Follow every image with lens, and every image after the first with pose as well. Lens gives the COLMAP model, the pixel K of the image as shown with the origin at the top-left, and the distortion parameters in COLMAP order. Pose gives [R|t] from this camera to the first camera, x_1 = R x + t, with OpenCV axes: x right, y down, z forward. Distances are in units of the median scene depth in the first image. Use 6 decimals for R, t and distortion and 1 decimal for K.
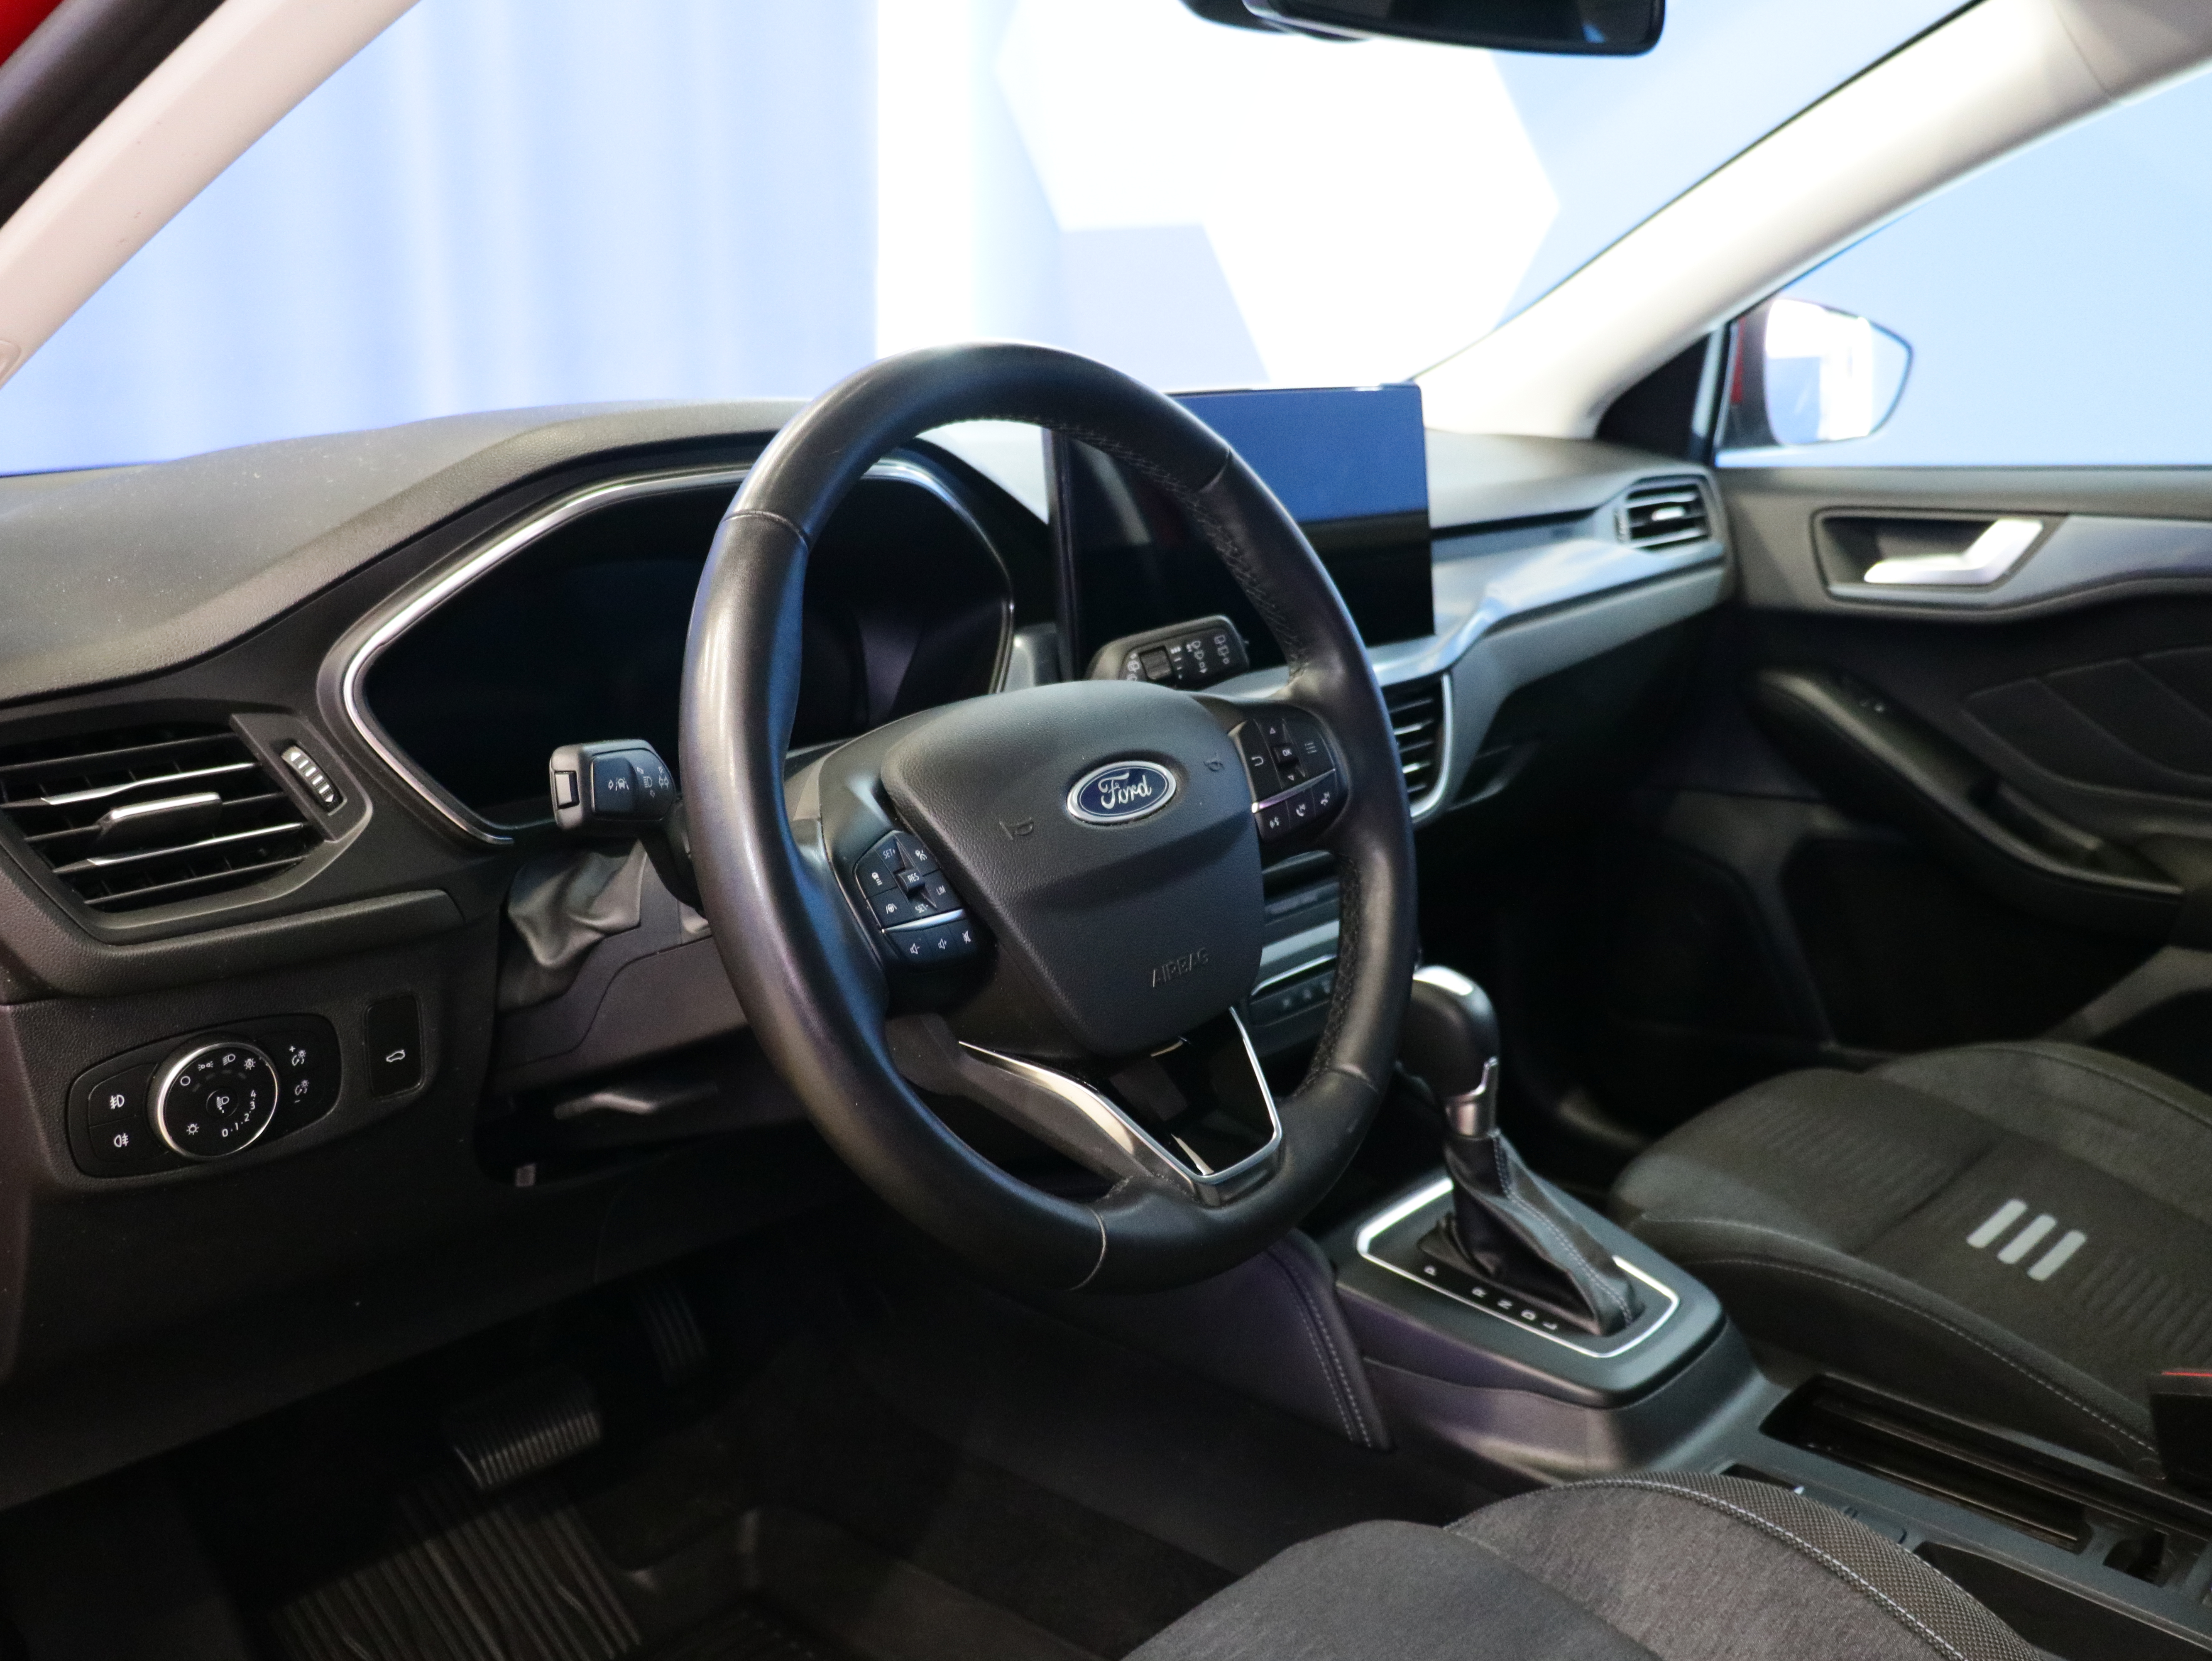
lens RADIAL K [[2064.1, 0, 1116.5], [0, 2064.1, 834.6], [0, 0, 1]] dist [-0.020352, 0.000000]
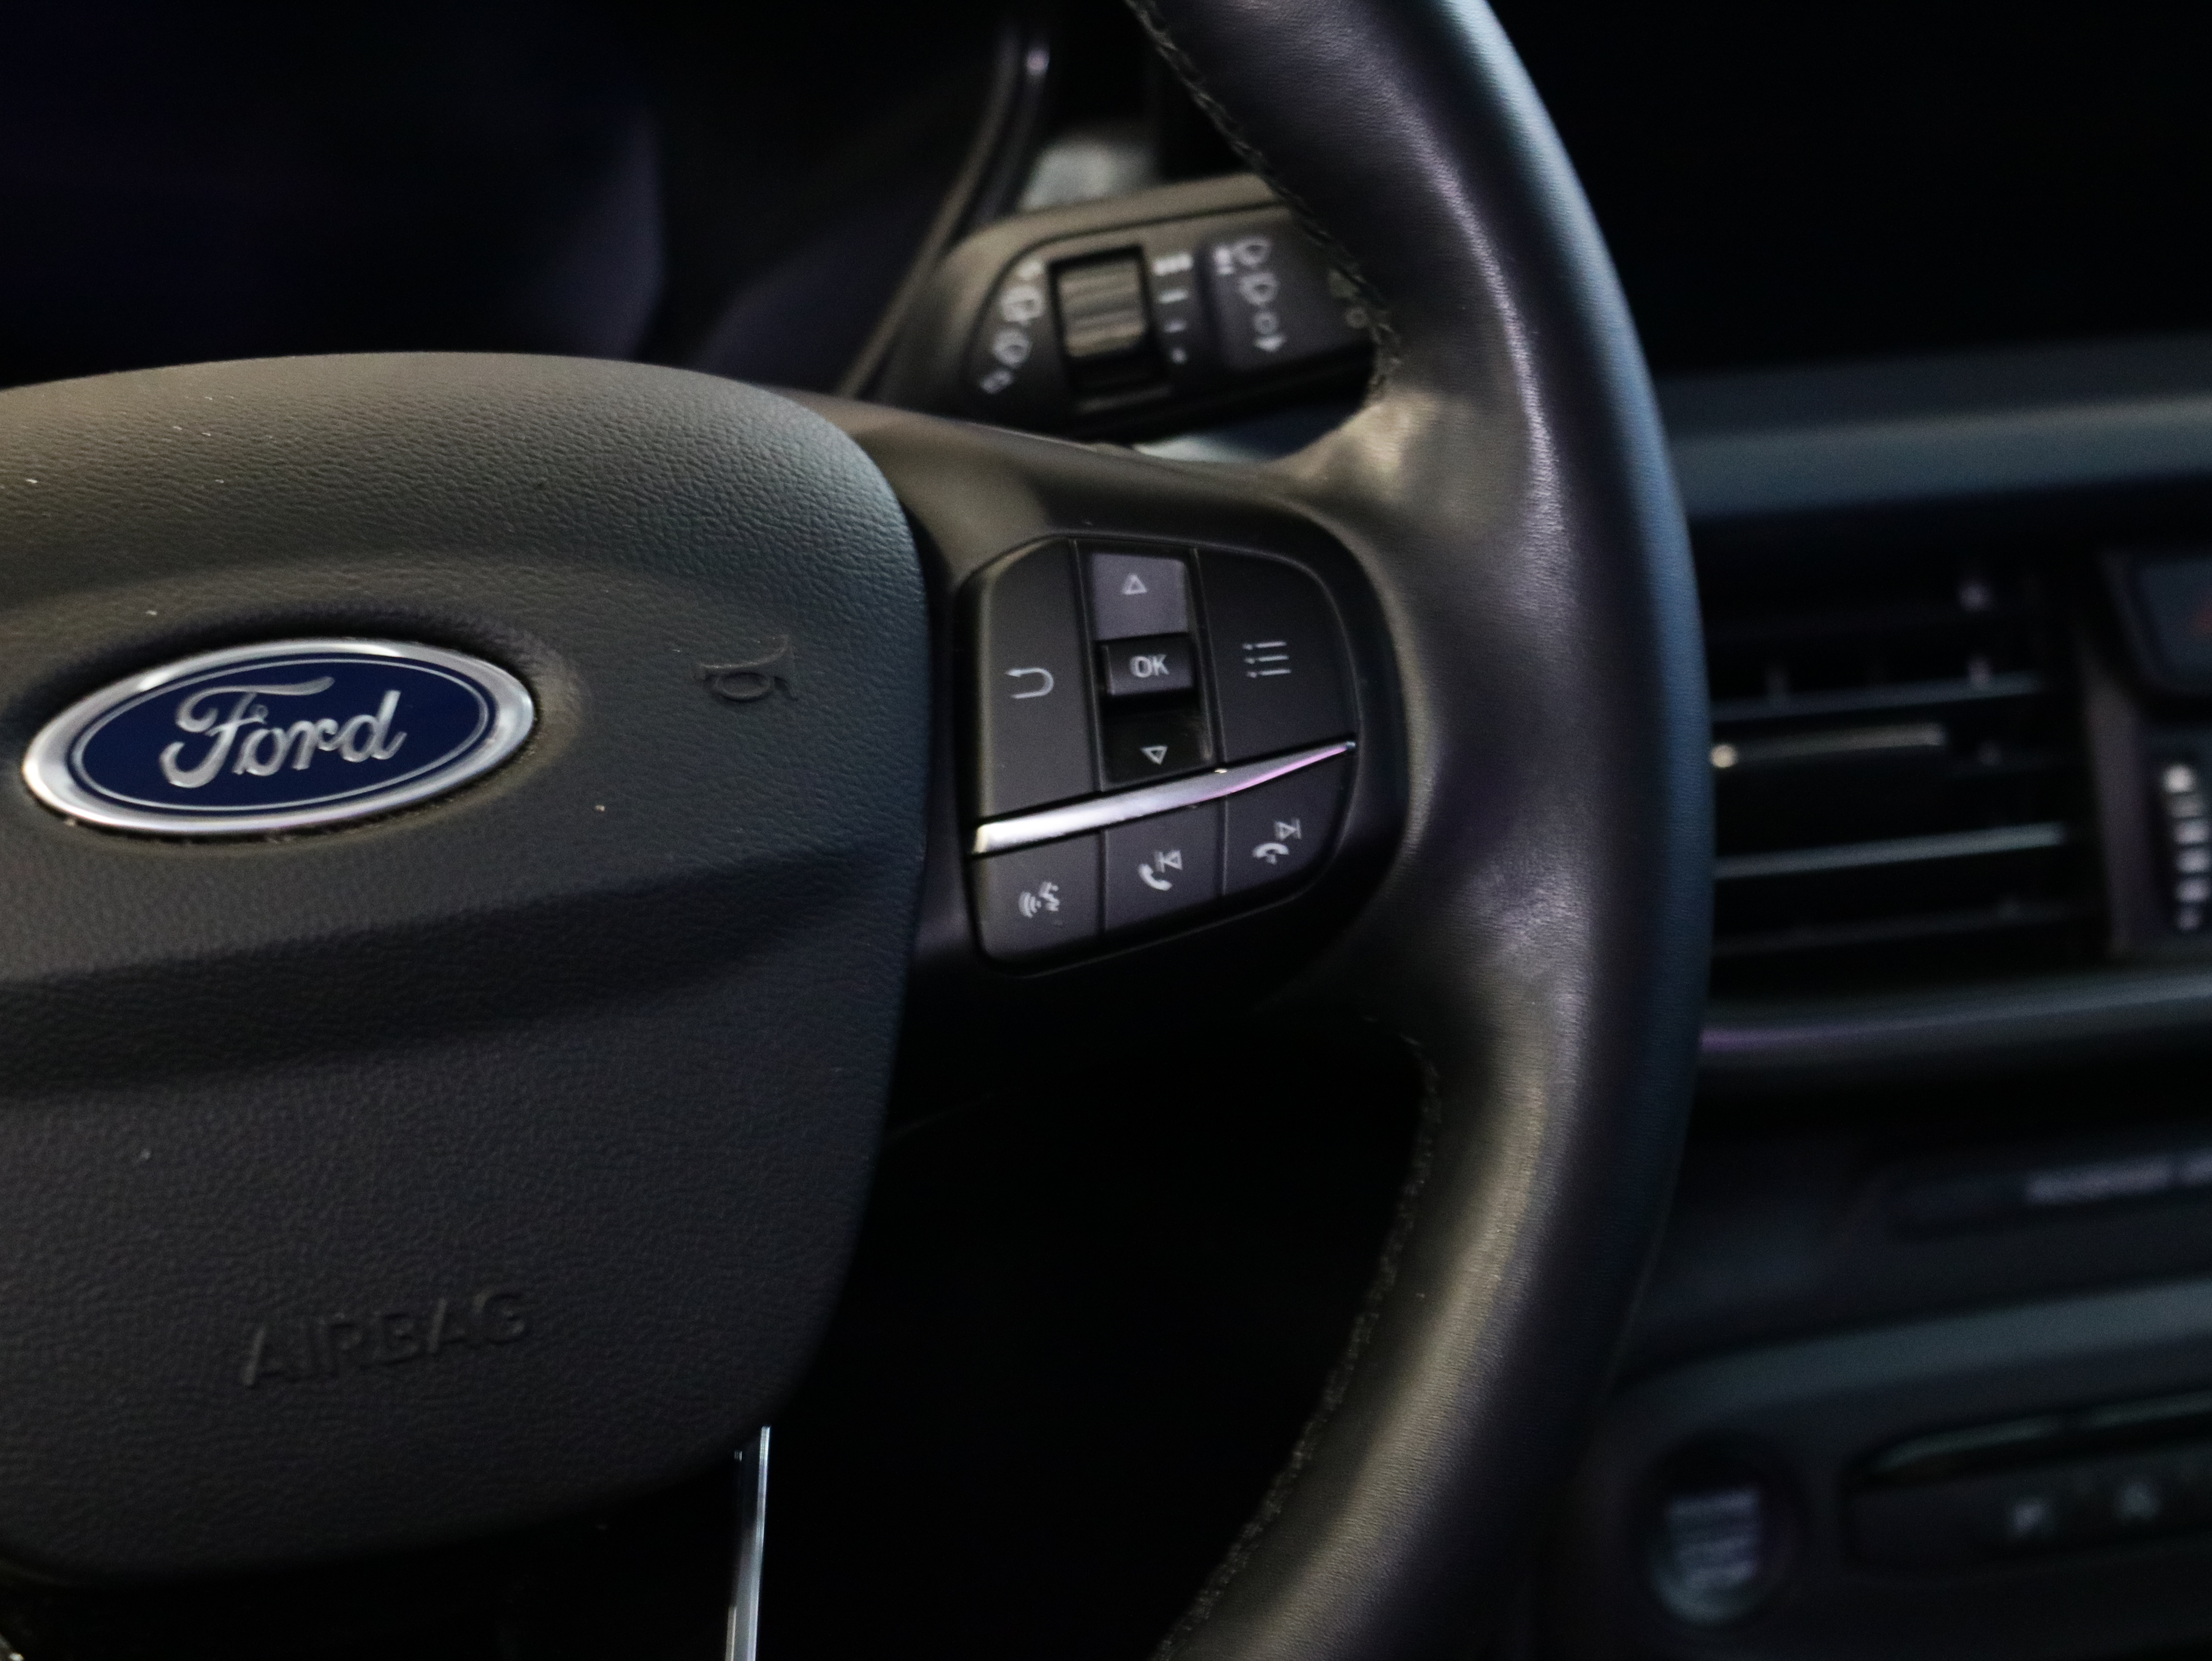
lens RADIAL K [[6478.7, 0, 1056.9], [0, 6478.7, 760.7], [0, 0, 1]] dist [0.457258, 0.000000]
pose [[0.888529, 0.129593, -0.440139, 0.430296], [-0.117899, 0.991559, 0.053945, -0.067464], [0.443415, 0.003961, 0.896308, 0.167571]]
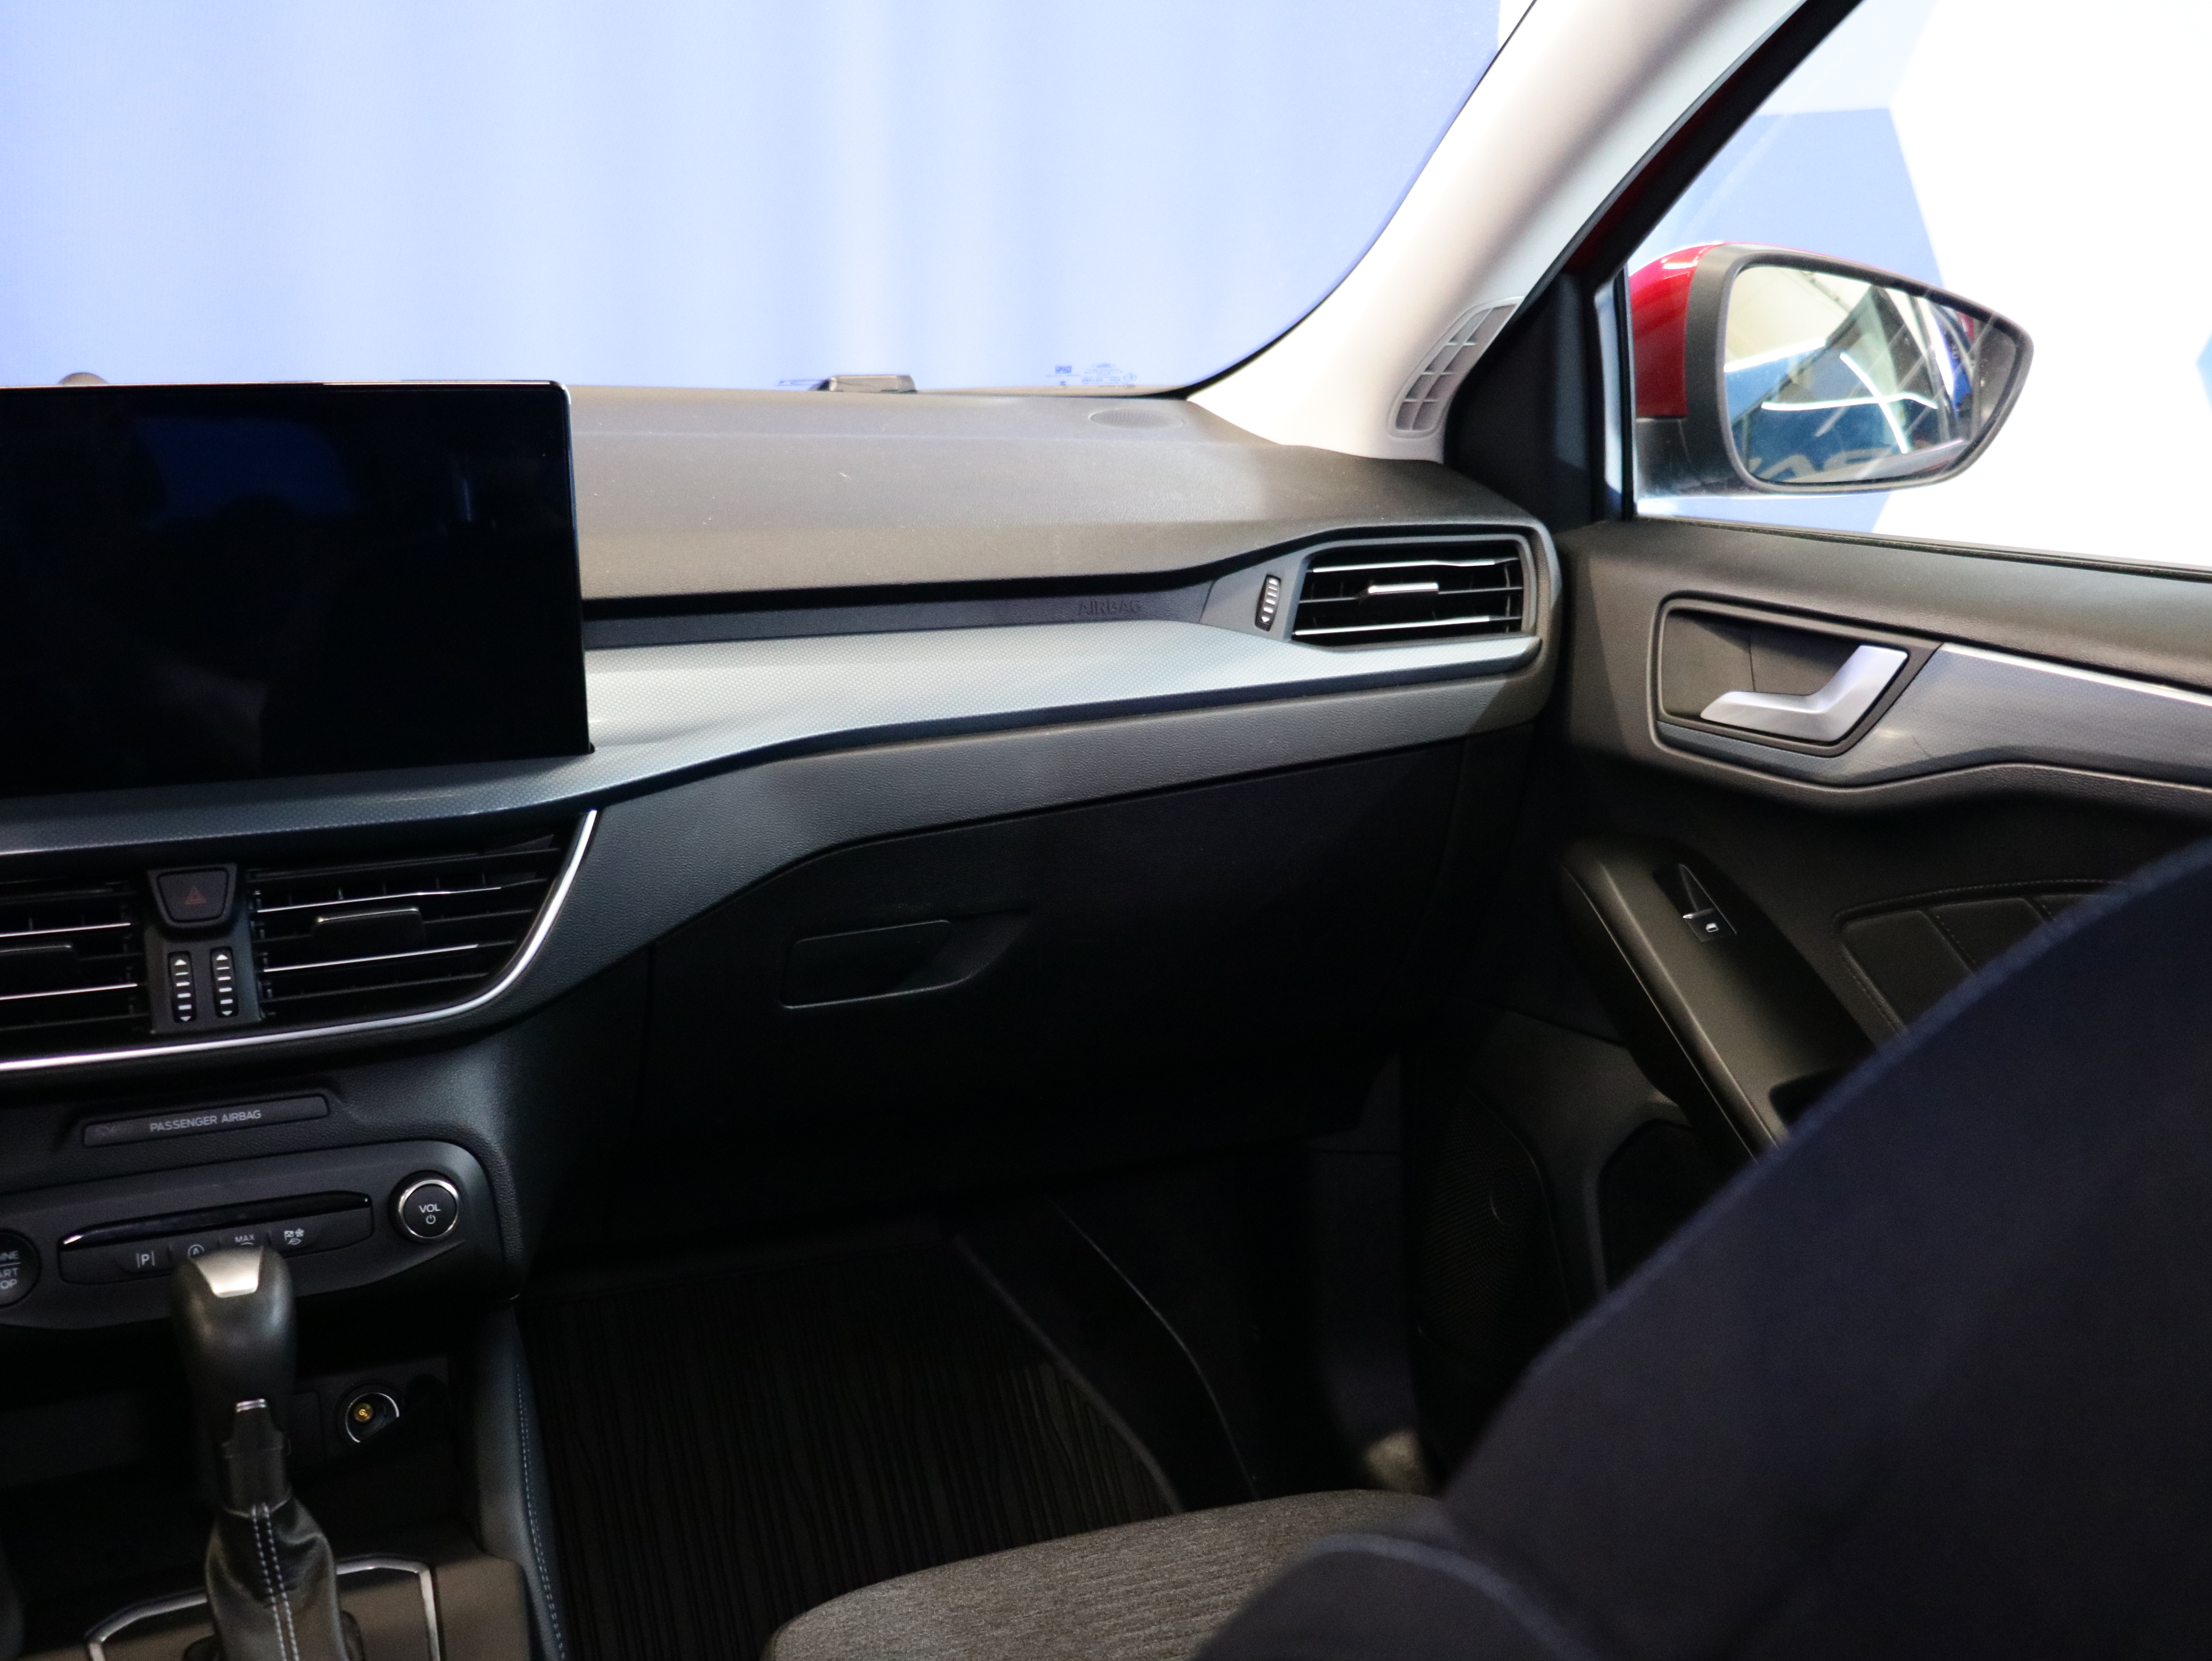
lens RADIAL K [[2512.1, 0, 1081.9], [0, 2512.1, 848.4], [0, 0, 1]] dist [-0.027417, 0.000000]
pose [[0.910527, 0.108850, -0.398865, 0.861921], [-0.111469, 0.993628, 0.016698, -0.132915], [0.398140, 0.029257, 0.916858, 0.421408]]
